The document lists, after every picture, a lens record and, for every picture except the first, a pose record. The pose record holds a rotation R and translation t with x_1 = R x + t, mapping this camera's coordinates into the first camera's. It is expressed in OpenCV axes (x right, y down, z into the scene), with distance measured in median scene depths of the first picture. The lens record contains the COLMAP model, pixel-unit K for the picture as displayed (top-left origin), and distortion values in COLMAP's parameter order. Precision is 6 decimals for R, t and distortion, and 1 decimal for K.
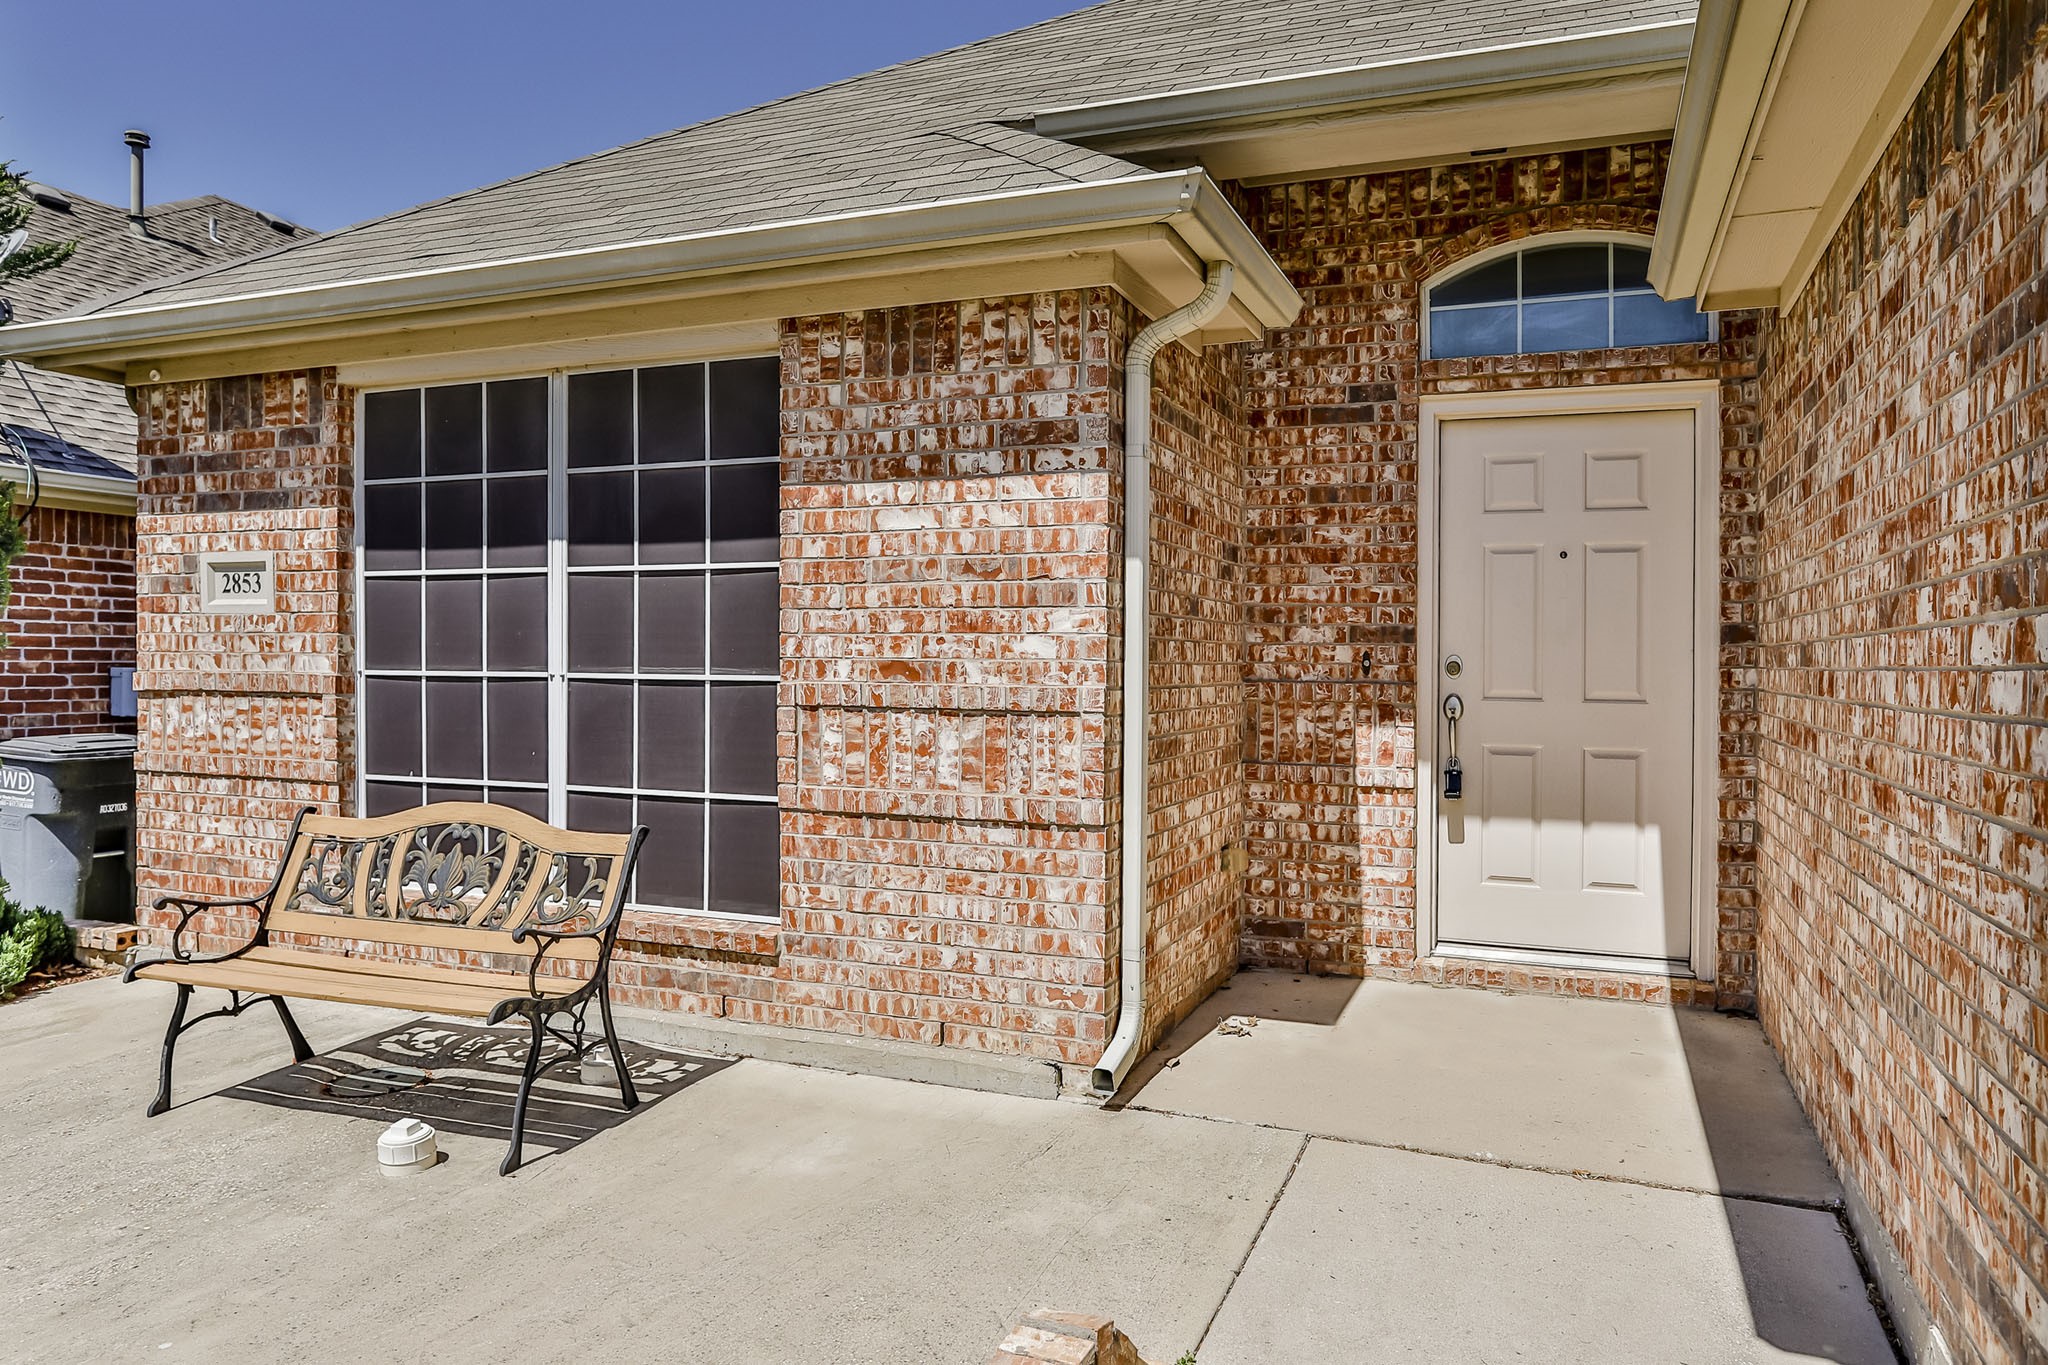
lens RADIAL K [[1377.7, 0, 1023.0], [0, 1377.7, 655.6], [0, 0, 1]] dist [-0.007631, -0.001350]
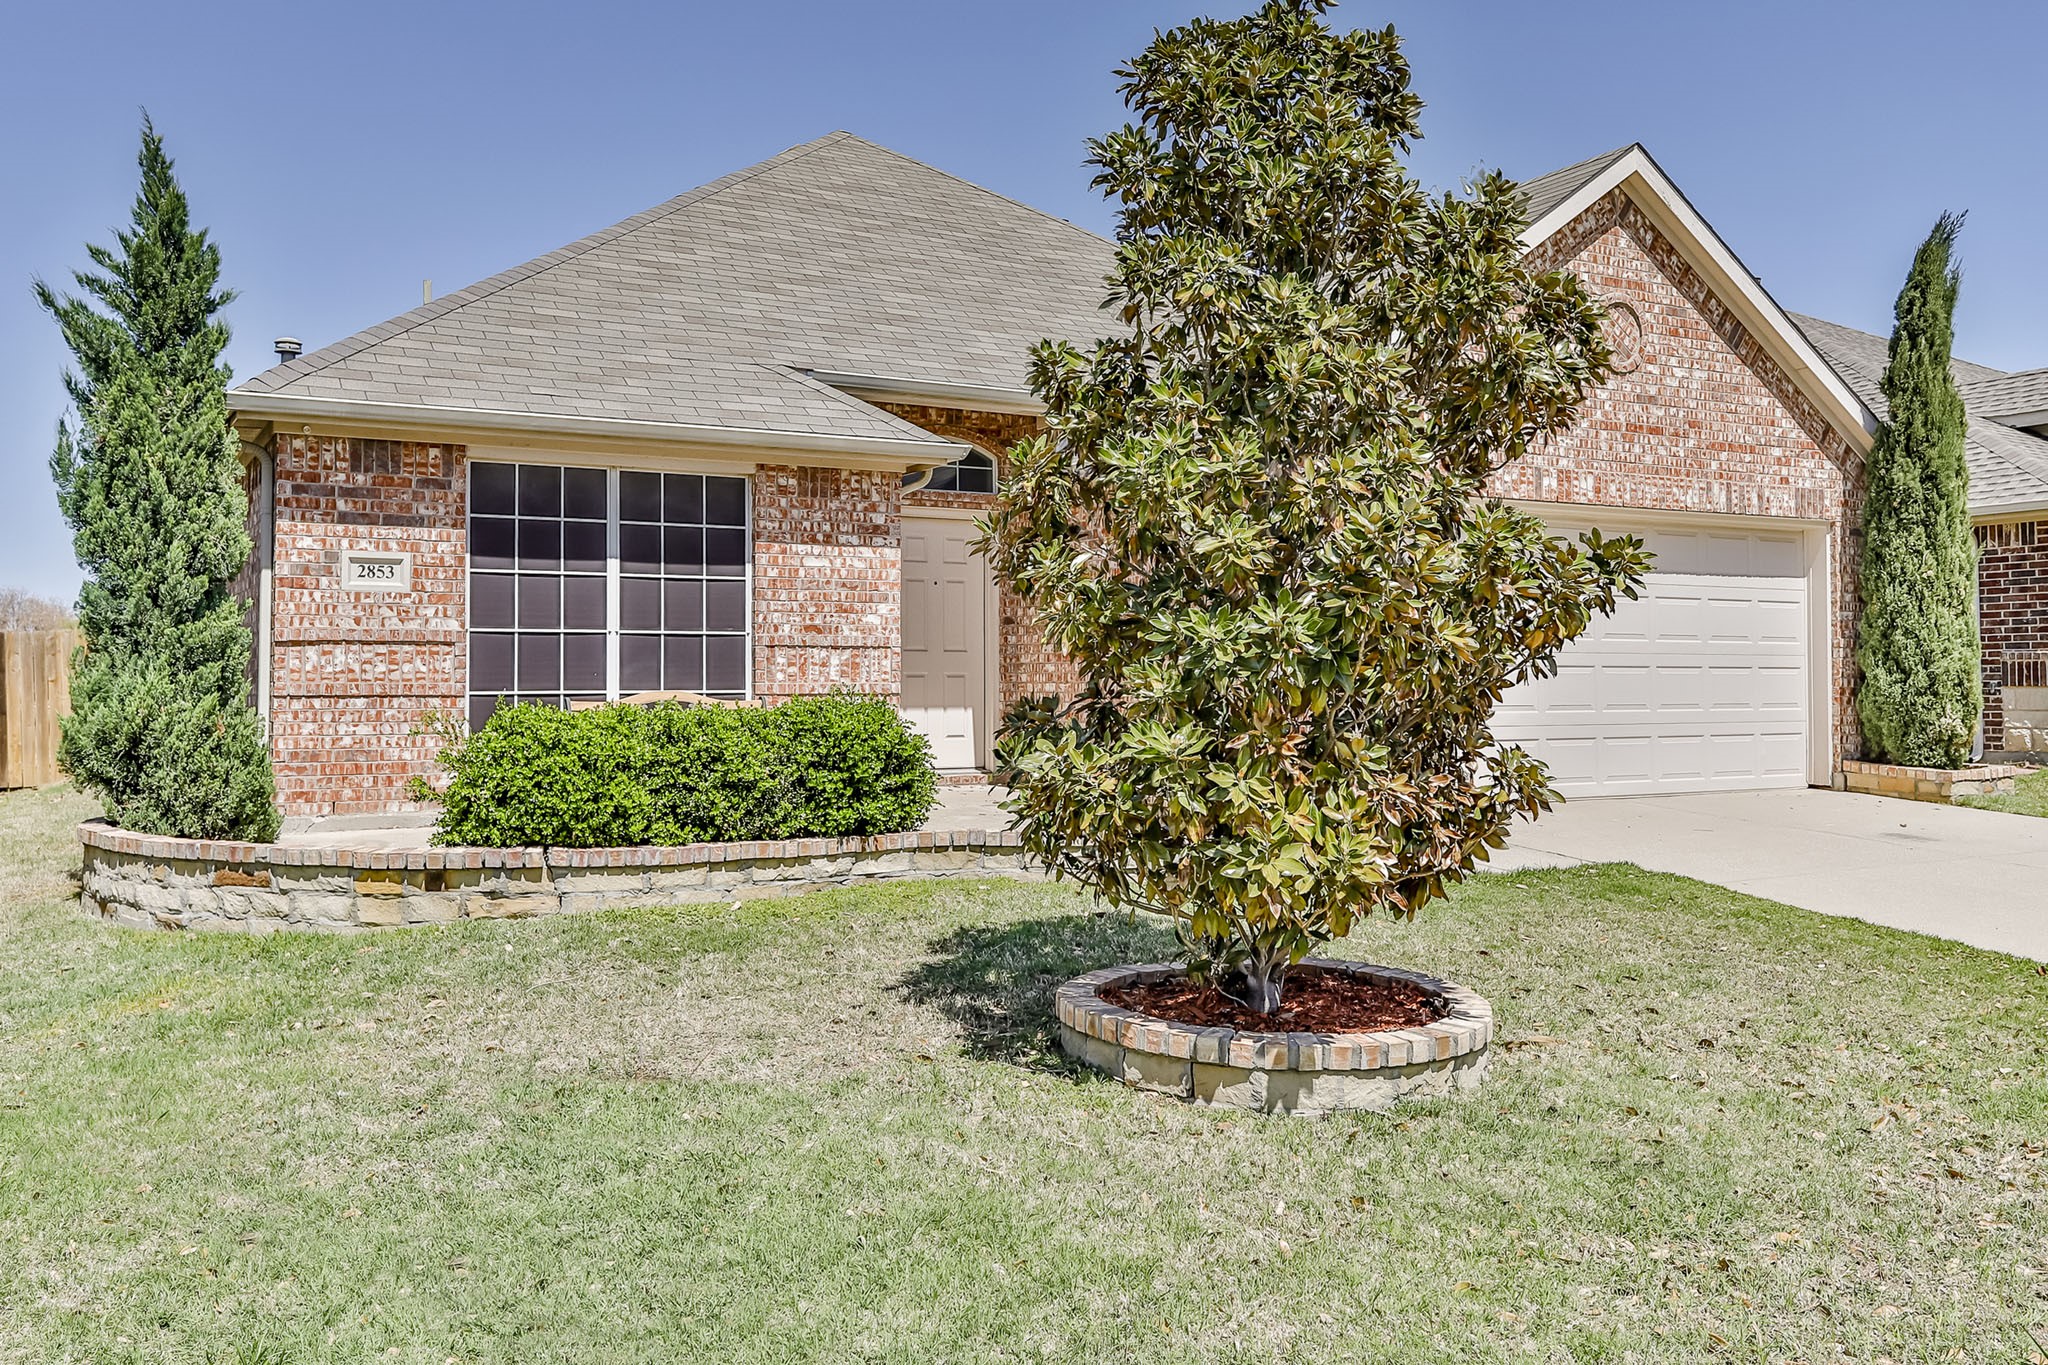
lens RADIAL K [[1610.7, 0, 1024.0], [0, 1610.7, 682.5], [0, 0, 1]] dist [0.002857, 0.001044]
pose [[0.609357, -0.004901, 0.792881, -1.612971], [0.014684, 0.999879, -0.005104, 0.095344], [-0.792760, 0.014753, 0.609356, -0.710486]]
